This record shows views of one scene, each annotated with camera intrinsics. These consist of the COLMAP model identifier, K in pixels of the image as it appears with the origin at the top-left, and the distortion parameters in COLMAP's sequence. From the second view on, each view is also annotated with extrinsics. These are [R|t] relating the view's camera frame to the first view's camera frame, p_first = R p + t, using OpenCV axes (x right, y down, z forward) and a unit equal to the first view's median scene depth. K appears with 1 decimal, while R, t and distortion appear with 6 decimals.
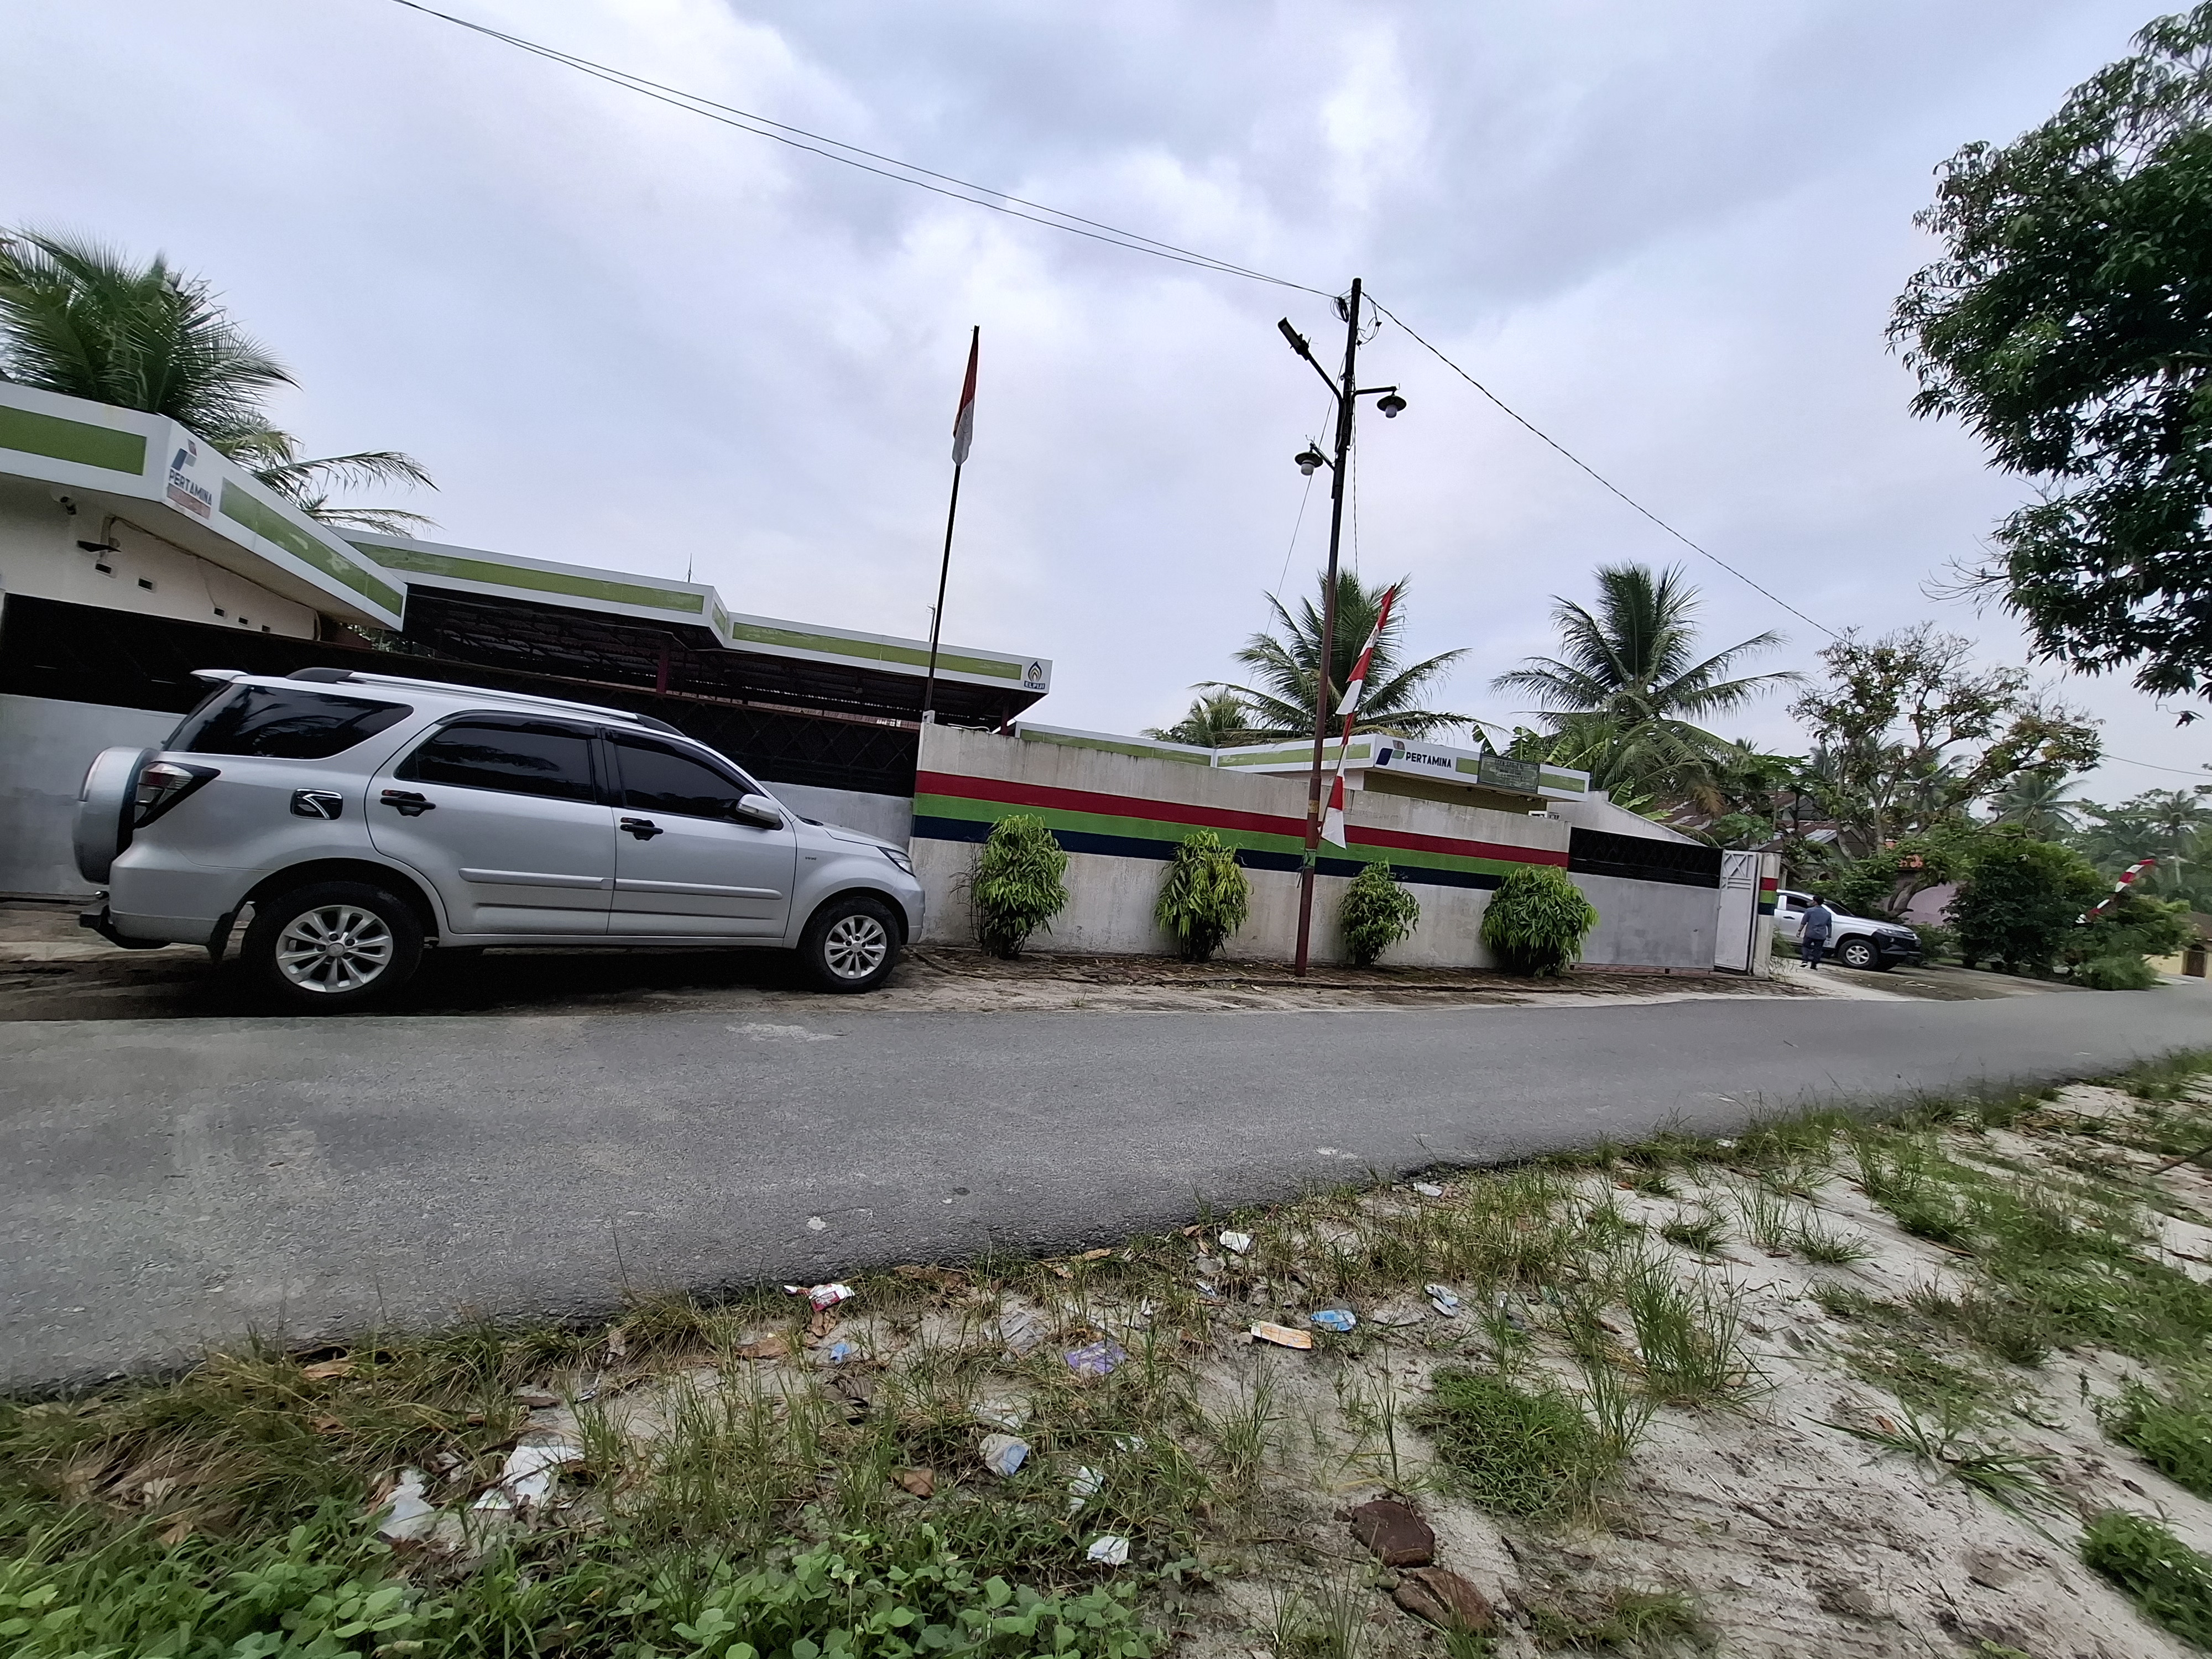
lens RADIAL K [[880.2, 0, 1106.0], [0, 880.2, 829.5], [0, 0, 1]] dist [-0.013721, 0.000115]
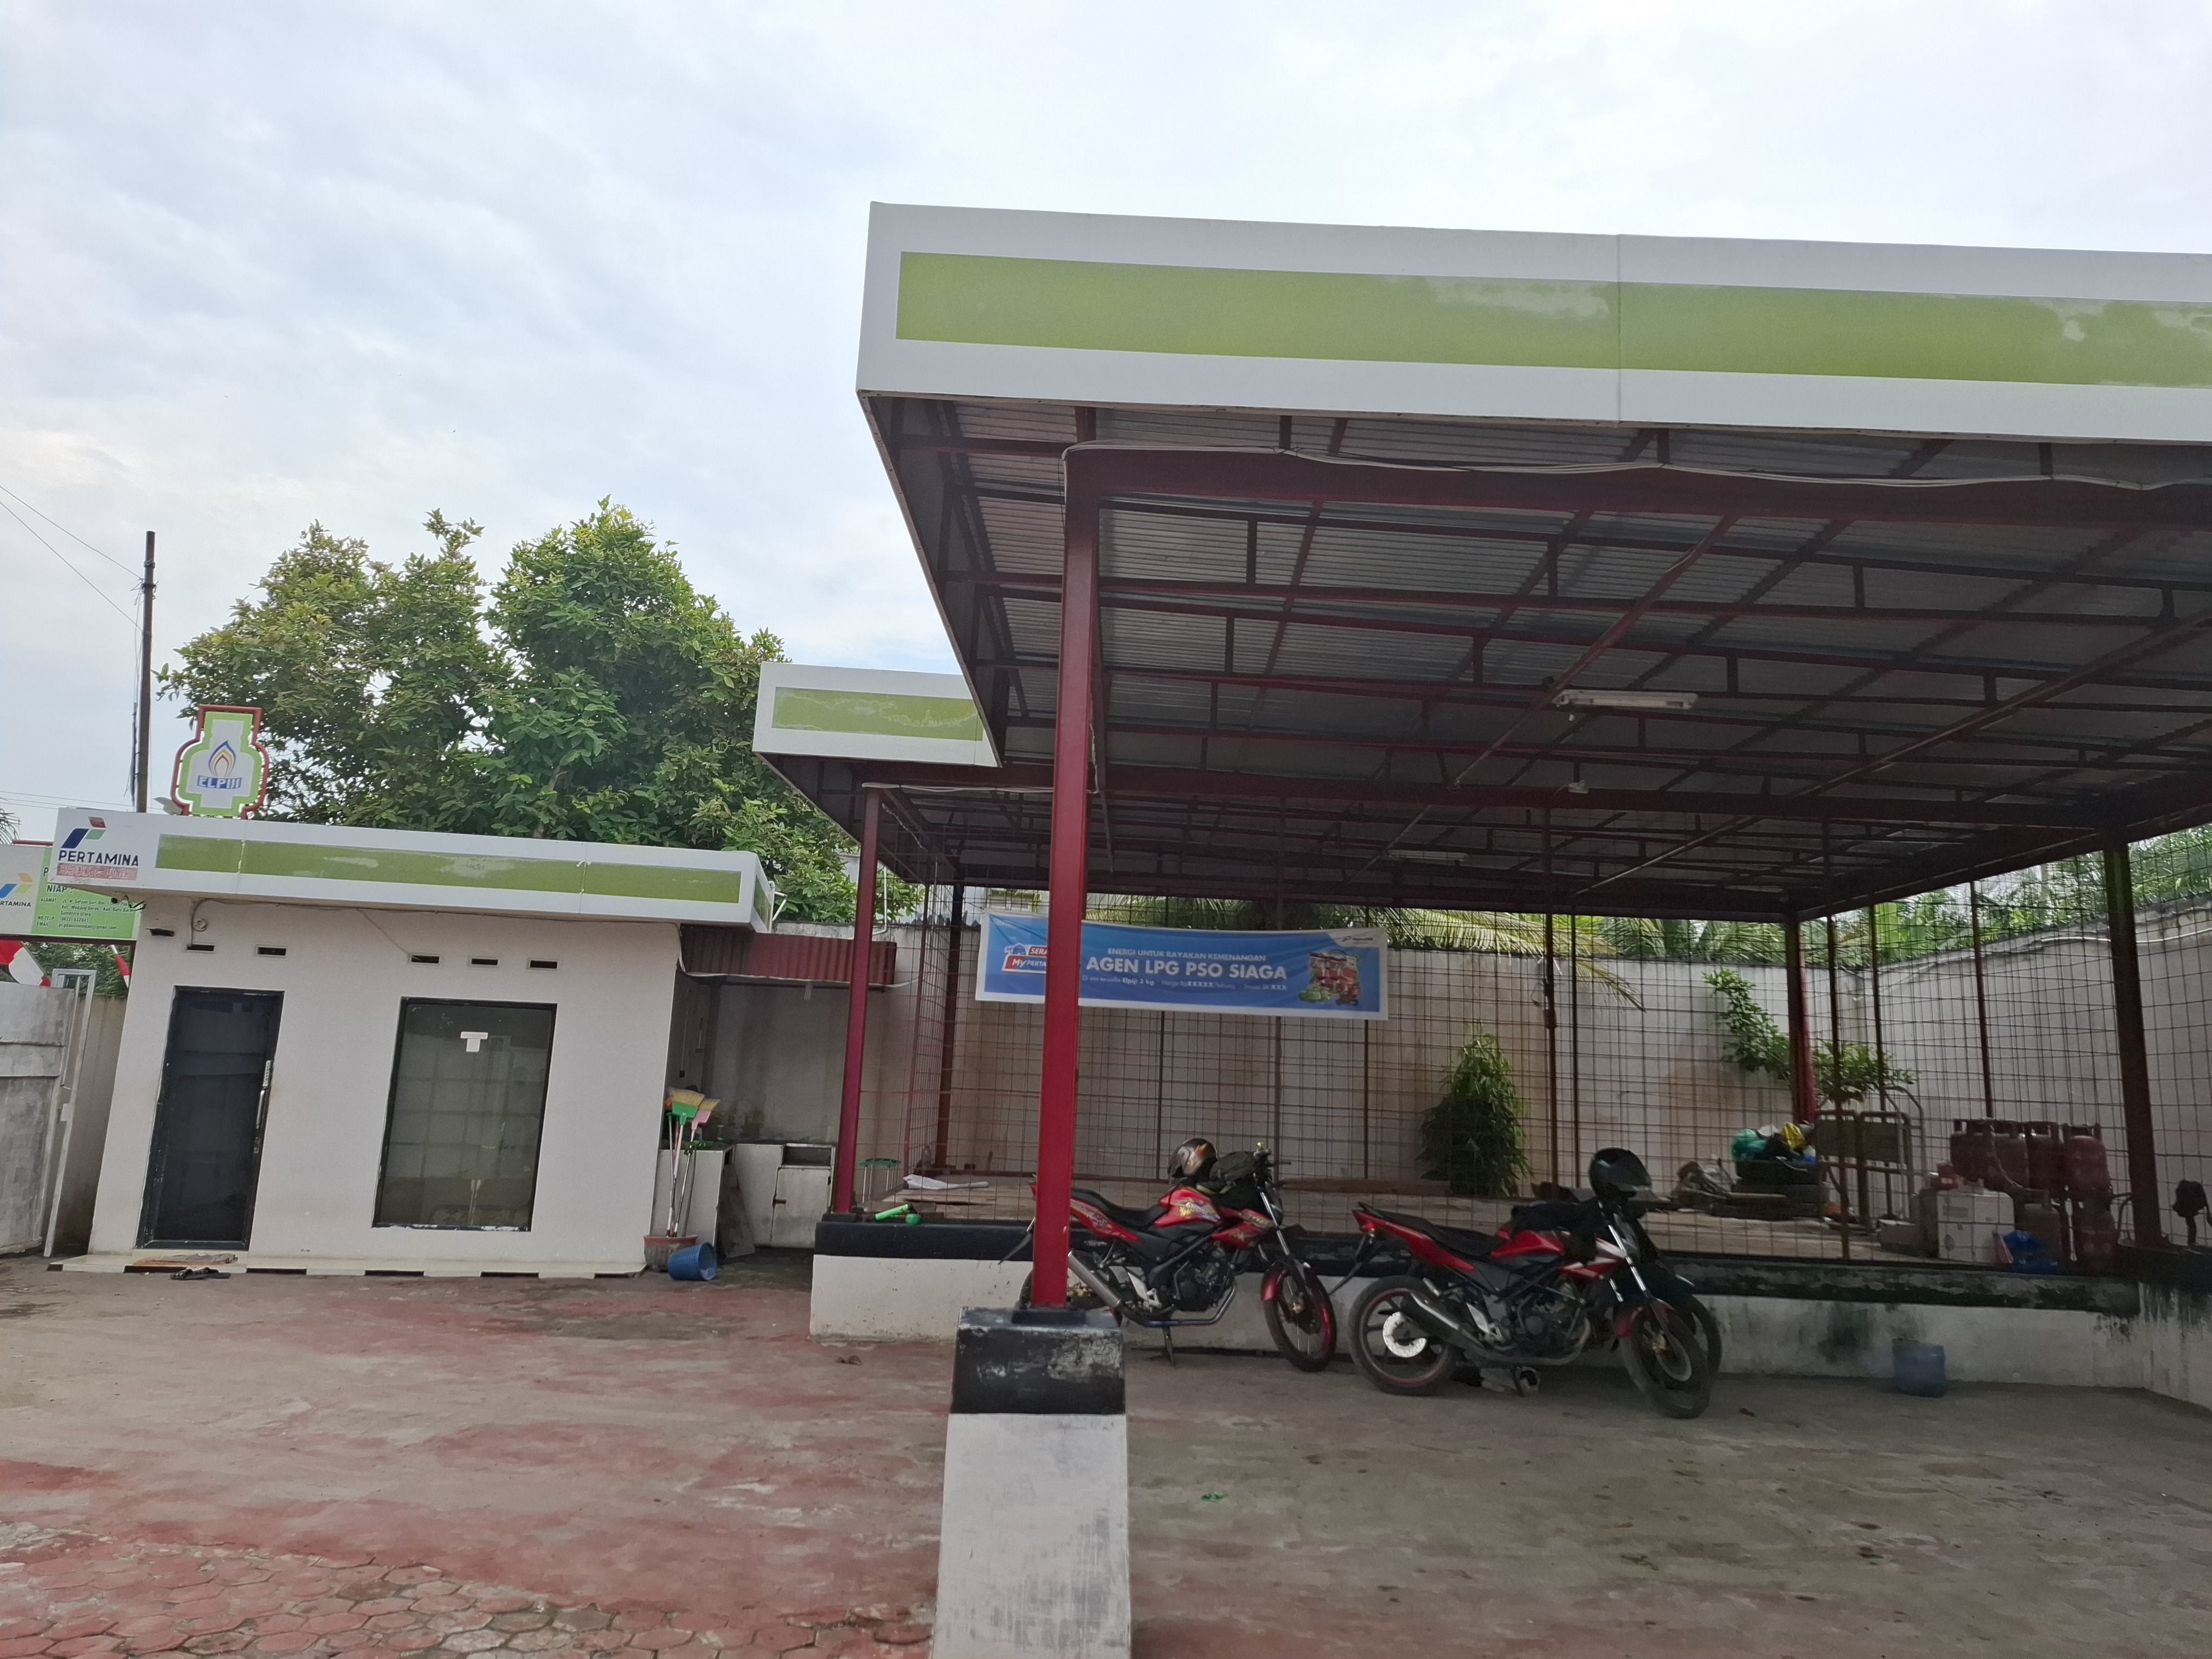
lens RADIAL K [[1530.5, 0, 1106.0], [0, 1530.5, 829.5], [0, 0, 1]] dist [0.100491, -0.087409]
pose [[-0.266219, -0.274697, -0.923942, 0.393526], [-0.063296, 0.961446, -0.267609, 0.009840], [0.961832, -0.012760, -0.273343, 2.614531]]
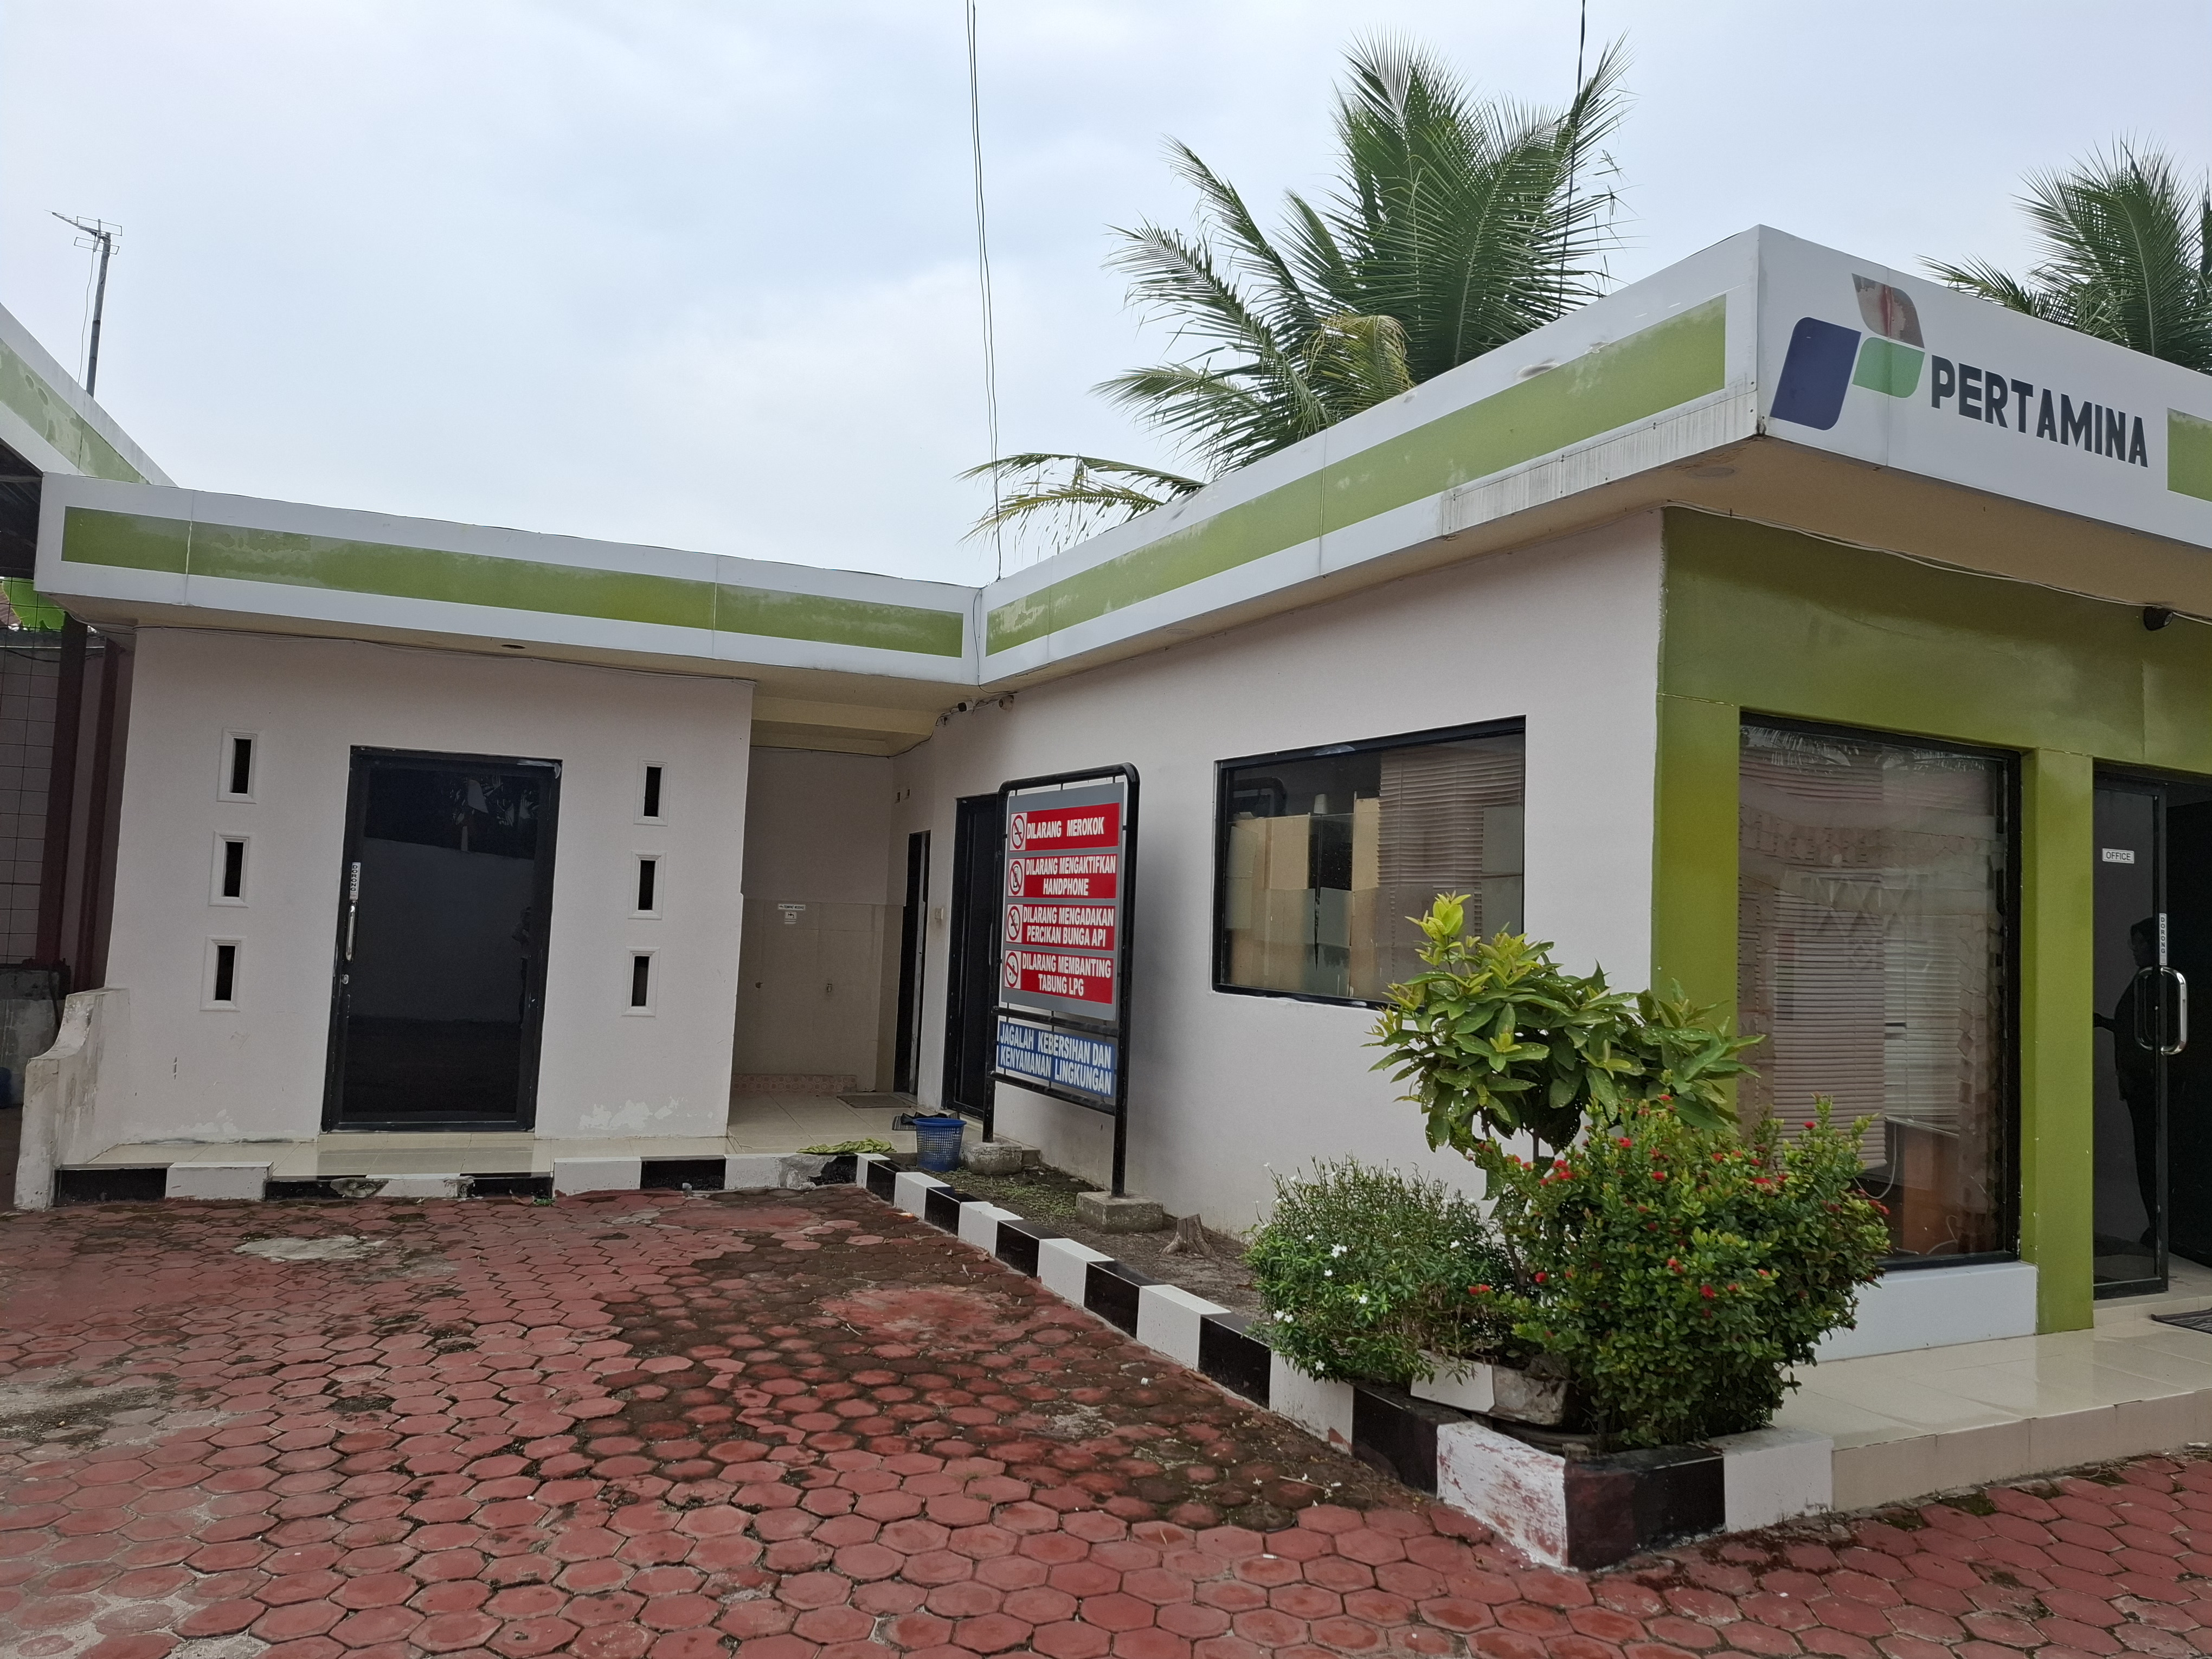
lens RADIAL K [[1530.5, 0, 1106.0], [0, 1530.5, 829.5], [0, 0, 1]] dist [0.100491, -0.087409]
pose [[0.995450, -0.060766, 0.073389, 0.383615], [0.064667, 0.996551, -0.051995, 0.014564], [-0.069976, 0.056504, 0.995947, 1.727536]]
